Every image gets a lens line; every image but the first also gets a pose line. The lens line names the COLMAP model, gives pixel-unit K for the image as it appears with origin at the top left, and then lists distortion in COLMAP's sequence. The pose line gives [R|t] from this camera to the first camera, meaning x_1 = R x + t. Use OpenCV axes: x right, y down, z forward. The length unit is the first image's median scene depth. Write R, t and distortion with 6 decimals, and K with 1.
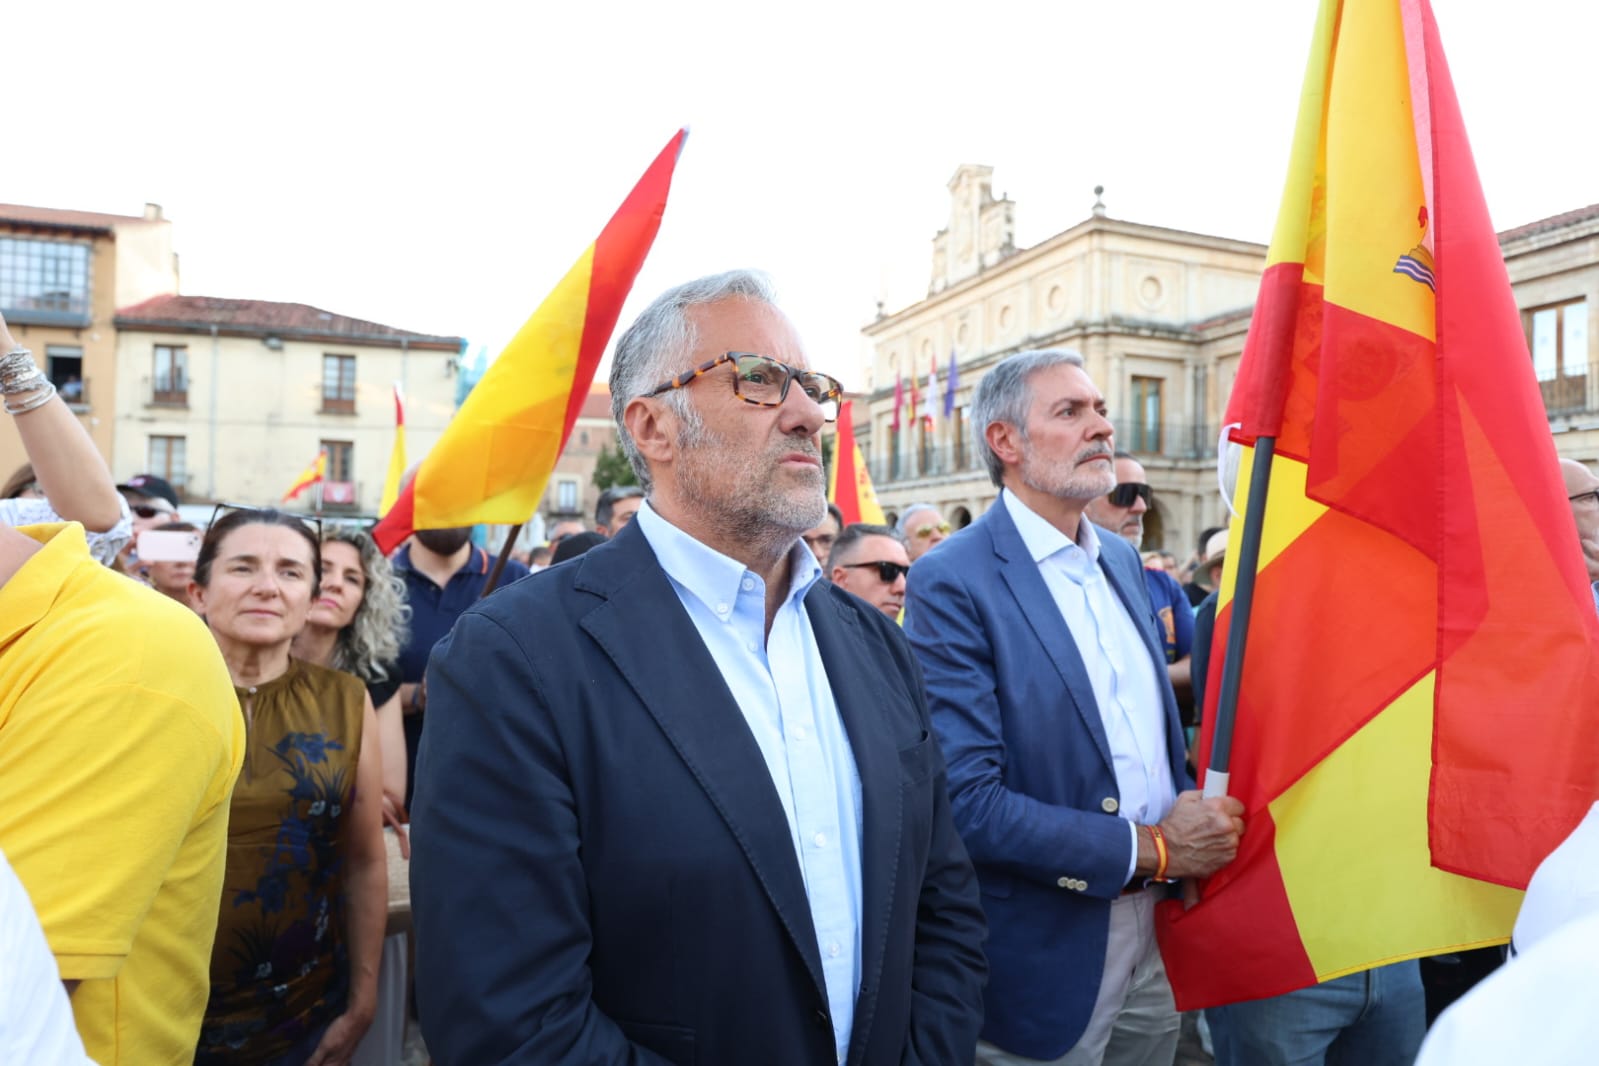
lens RADIAL K [[1024.9, 0, 799.5], [0, 1024.9, 533.0], [0, 0, 1]] dist [0.004966, 0.004538]
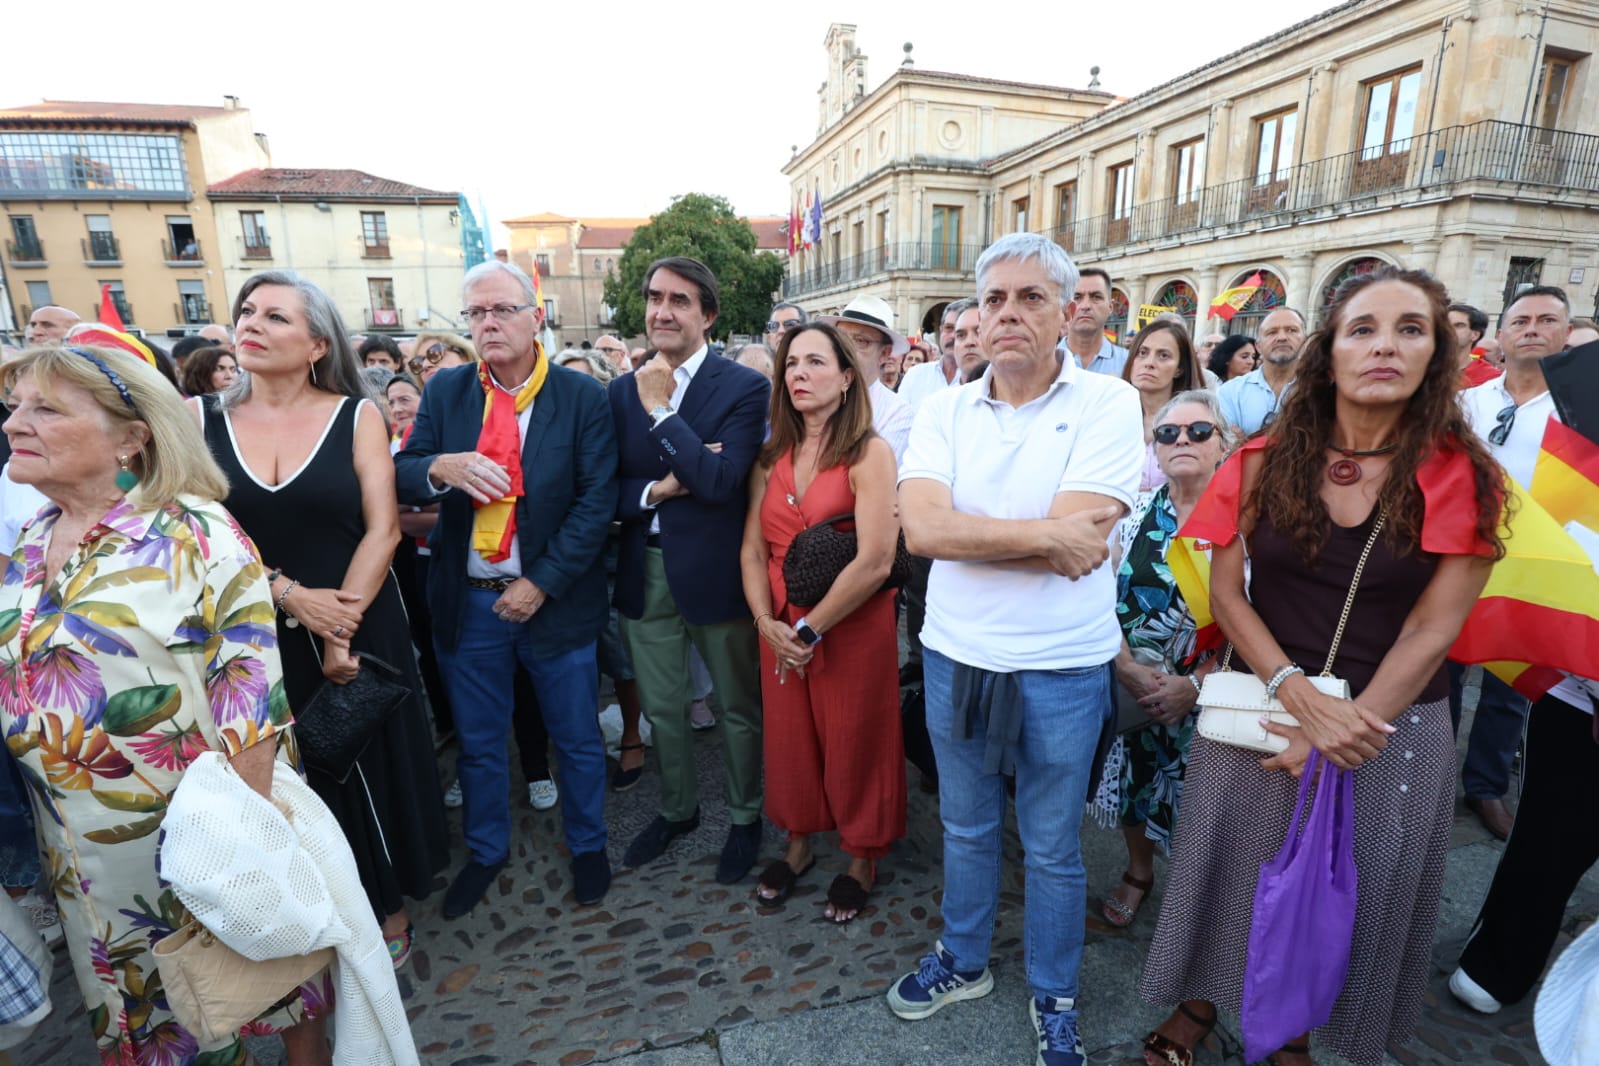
lens RADIAL K [[773.2, 0, 809.6], [0, 773.2, 550.4], [0, 0, 1]] dist [-0.027308, 0.005995]
pose [[0.997545, -0.007854, -0.069588, 0.207411], [0.026392, 0.962586, 0.269688, 0.000131], [0.064866, -0.270862, 0.960430, -0.055849]]
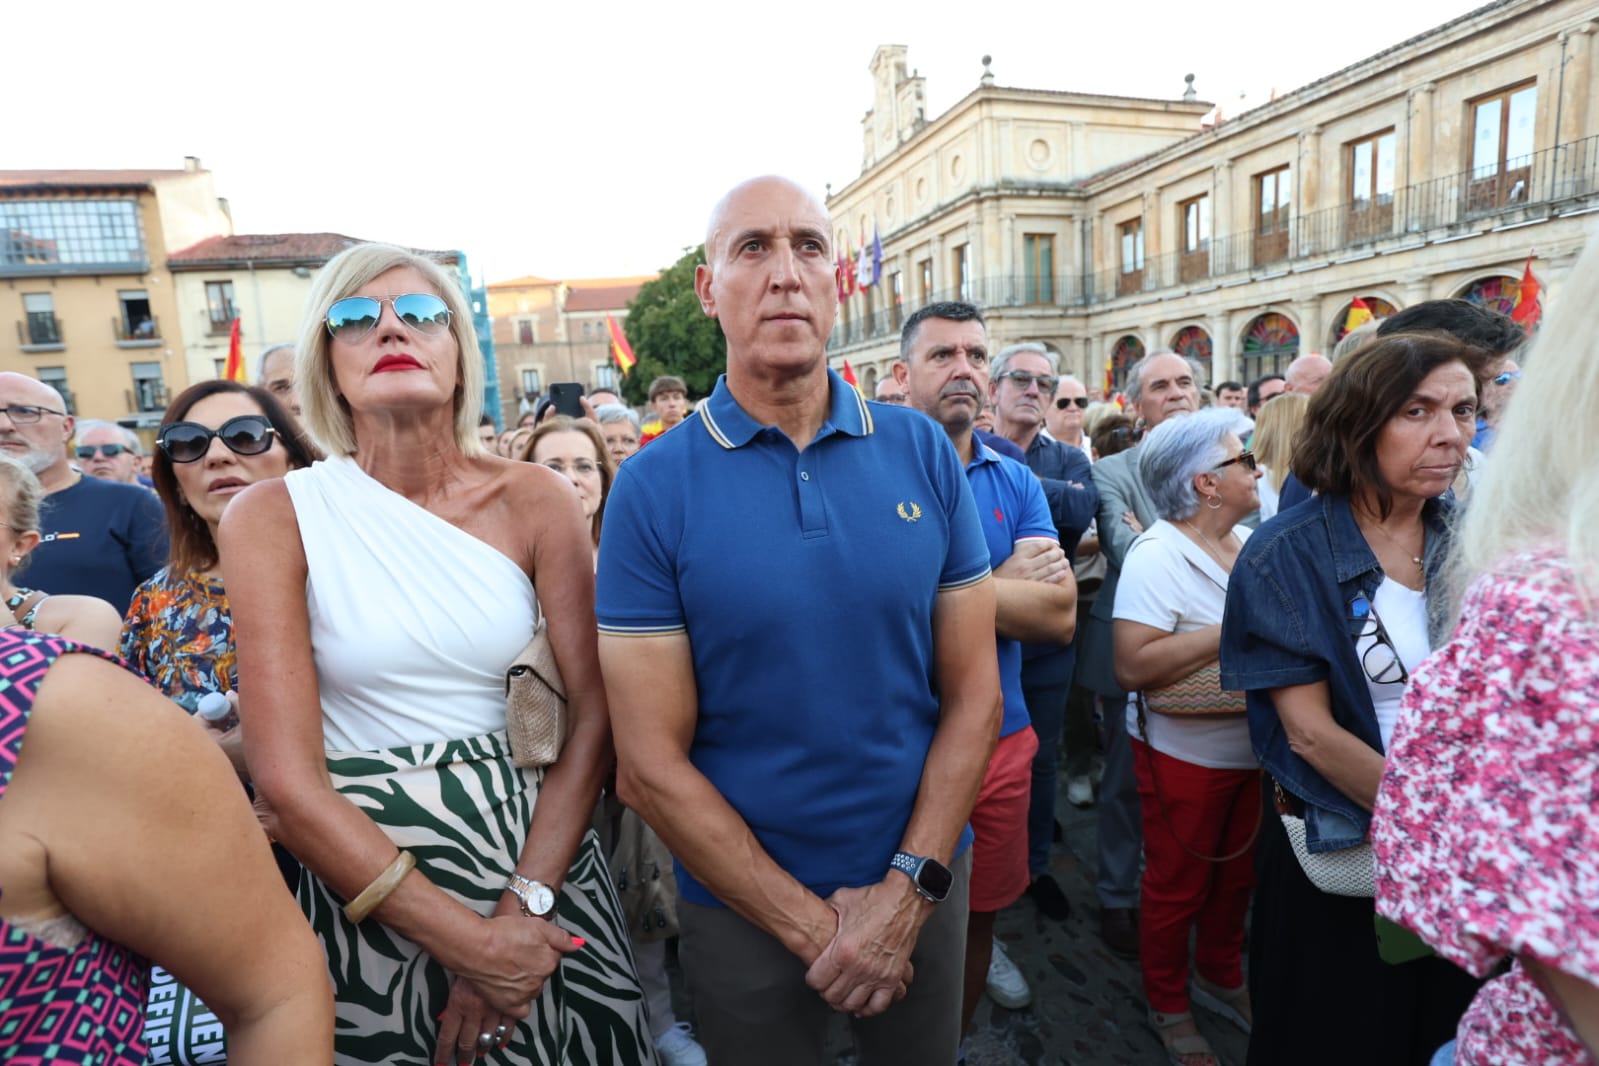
lens RADIAL K [[851.1, 0, 805.7], [0, 851.1, 547.2], [0, 0, 1]] dist [-0.021373, 0.007298]
pose [[0.996035, -0.069275, -0.055816, 0.101907], [0.078160, 0.981084, 0.177103, -0.000048], [0.042491, -0.180764, 0.982608, 0.013815]]
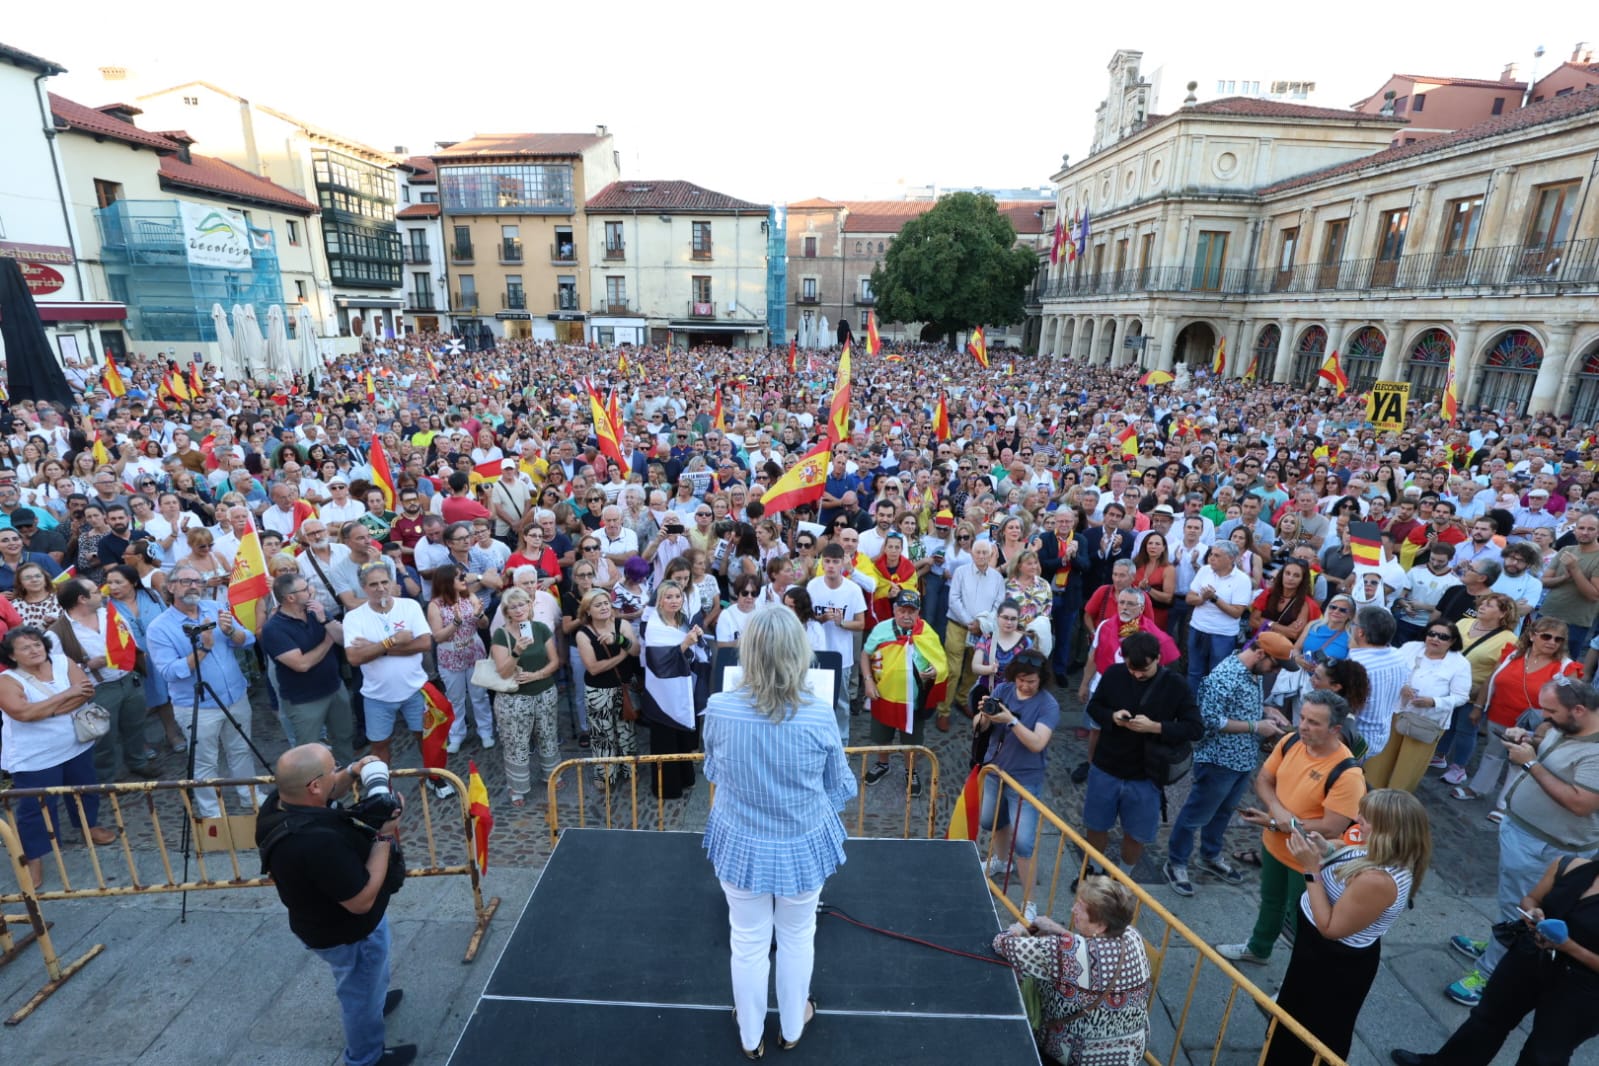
lens RADIAL K [[768.1, 0, 804.7], [0, 768.1, 551.9], [0, 0, 1]] dist [-0.040376, 0.011338]
pose [[0.937710, 0.107520, -0.330363, 0.184143], [0.002417, 0.948864, 0.315677, -0.059042], [0.347411, -0.296812, 0.889499, -0.208378]]
